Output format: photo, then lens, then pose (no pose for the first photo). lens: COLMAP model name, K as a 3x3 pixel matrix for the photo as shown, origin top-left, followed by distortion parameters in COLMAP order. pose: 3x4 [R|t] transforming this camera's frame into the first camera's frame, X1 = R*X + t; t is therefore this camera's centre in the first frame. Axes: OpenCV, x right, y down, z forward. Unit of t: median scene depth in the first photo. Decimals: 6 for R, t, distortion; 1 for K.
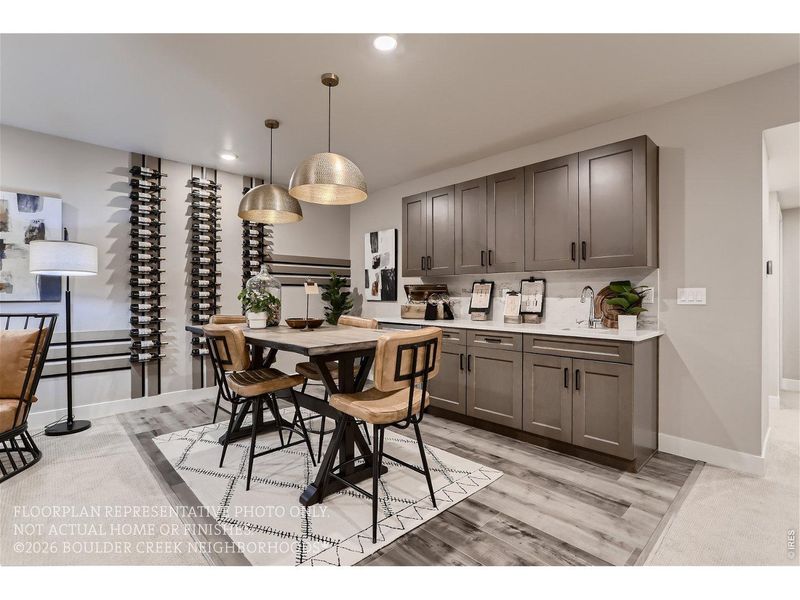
lens RADIAL K [[384.2, 0, 398.3], [0, 384.2, 294.0], [0, 0, 1]] dist [-0.039004, 0.023671]
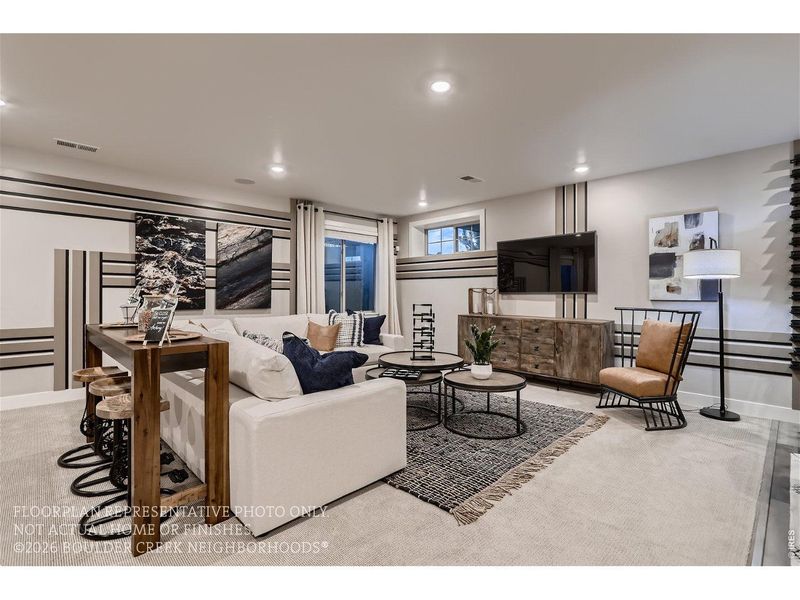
lens RADIAL K [[384.2, 0, 398.3], [0, 384.2, 294.0], [0, 0, 1]] dist [-0.039004, 0.023671]
pose [[0.003757, -0.000755, -0.999993, 0.250052], [-0.001582, 0.999998, -0.000761, -0.000438], [0.999992, 0.001585, 0.003756, 0.047503]]
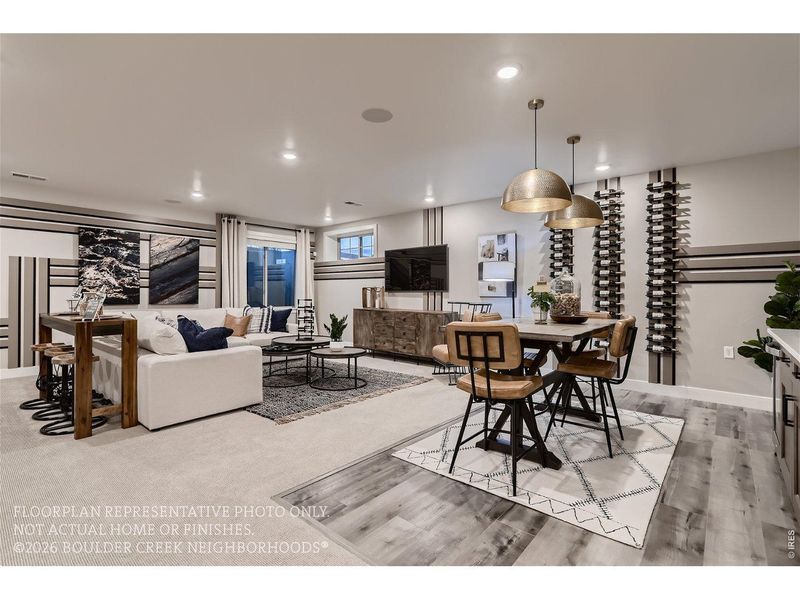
lens RADIAL K [[384.2, 0, 398.3], [0, 384.2, 294.0], [0, 0, 1]] dist [-0.039004, 0.023671]
pose [[0.095388, 0.002359, -0.995437, 0.723600], [-0.002172, 0.999995, 0.002161, 0.003479], [0.995438, 0.001956, 0.095393, 0.383258]]
